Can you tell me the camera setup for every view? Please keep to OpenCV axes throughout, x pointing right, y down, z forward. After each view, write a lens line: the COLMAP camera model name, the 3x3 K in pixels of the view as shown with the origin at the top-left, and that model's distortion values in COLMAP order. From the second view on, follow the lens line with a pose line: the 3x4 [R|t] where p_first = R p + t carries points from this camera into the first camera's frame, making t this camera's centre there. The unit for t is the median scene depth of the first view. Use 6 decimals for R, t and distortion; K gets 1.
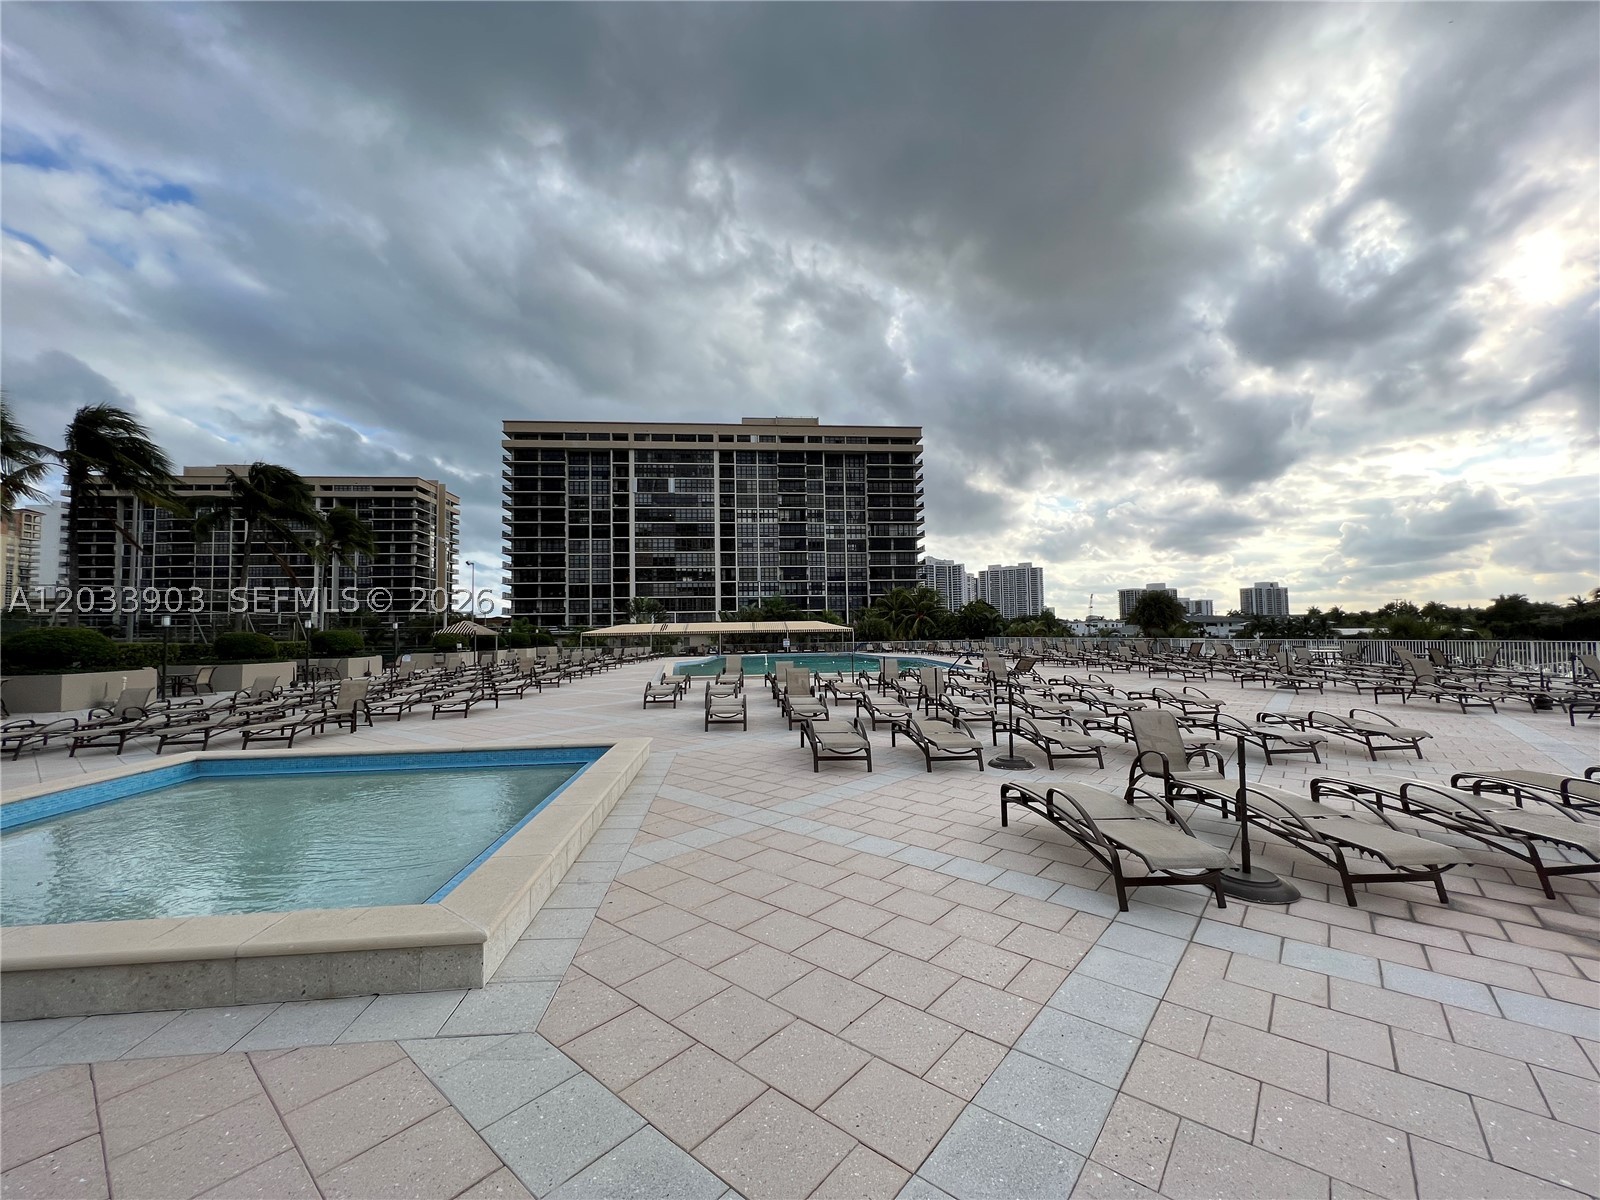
lens RADIAL K [[639.9, 0, 798.8], [0, 639.9, 602.4], [0, 0, 1]] dist [-0.000392, -0.000169]
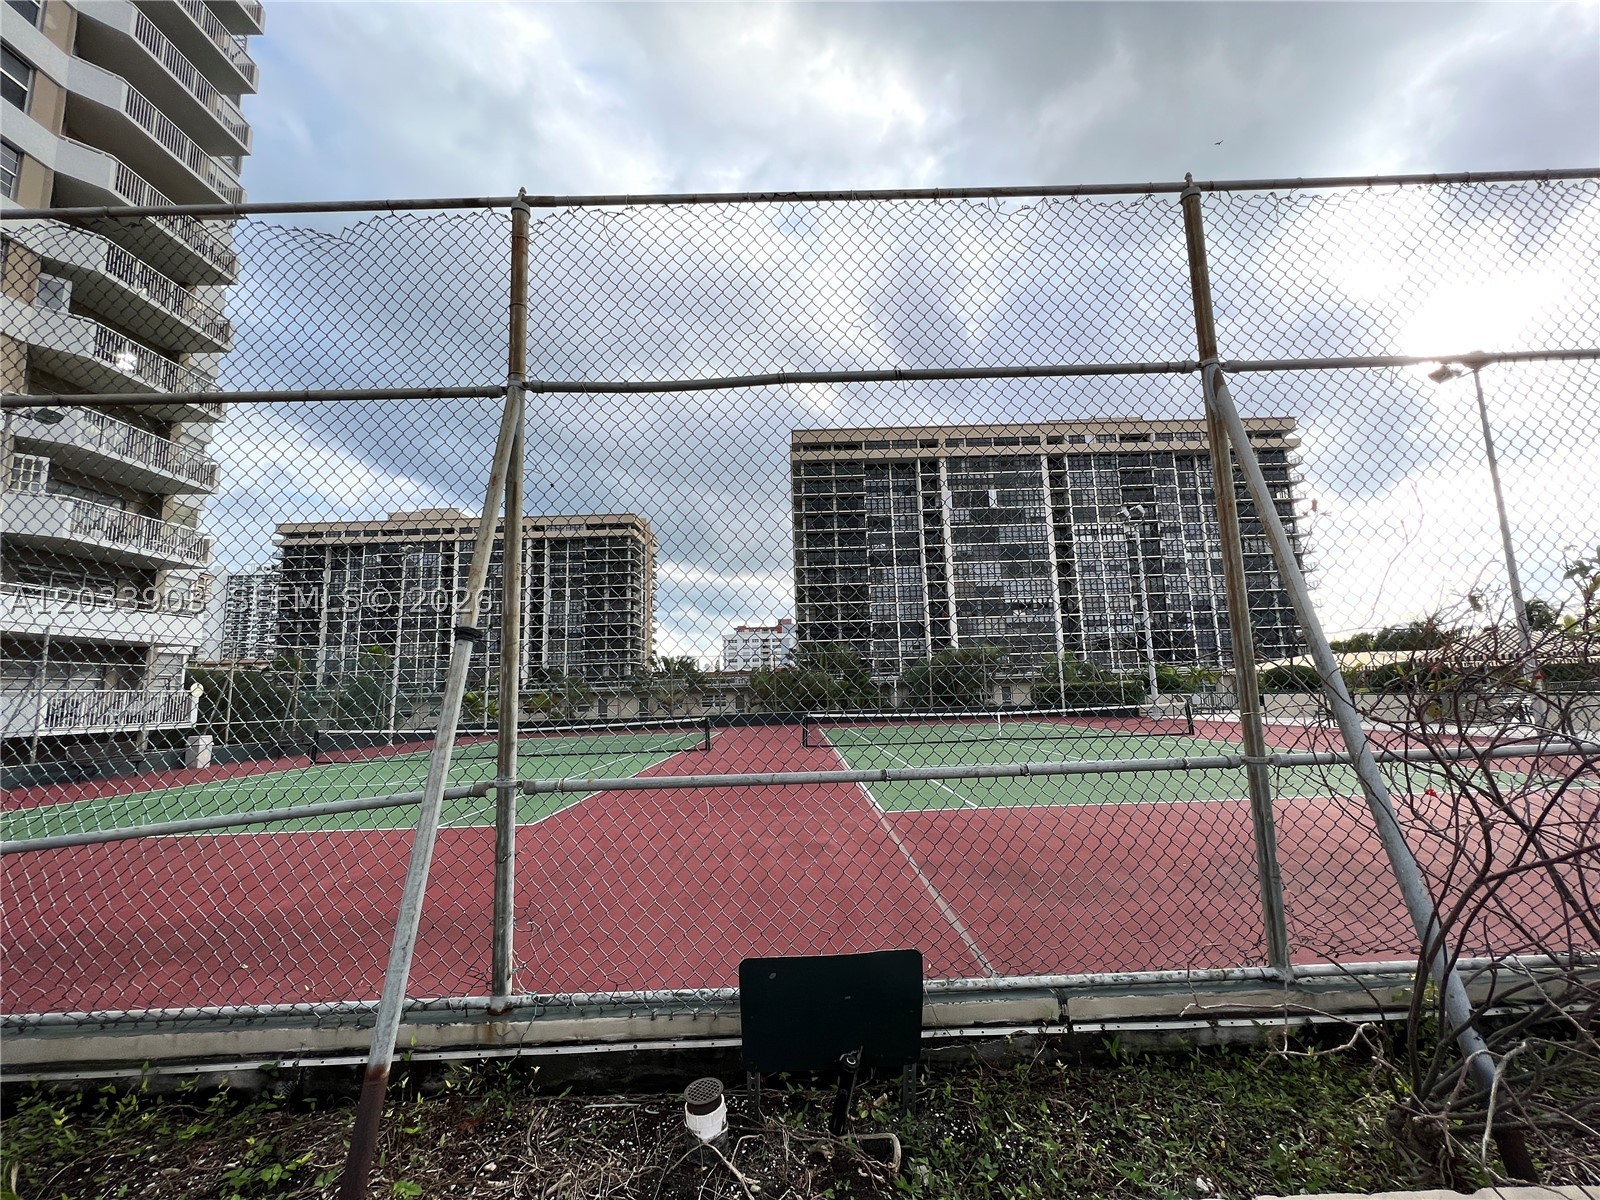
lens RADIAL K [[639.9, 0, 798.8], [0, 639.9, 602.4], [0, 0, 1]] dist [-0.000392, -0.000169]
pose [[0.995864, -0.026457, -0.086921, -0.376805], [0.019041, 0.996193, -0.085071, 0.013514], [0.088841, 0.083064, 0.992576, 0.179335]]
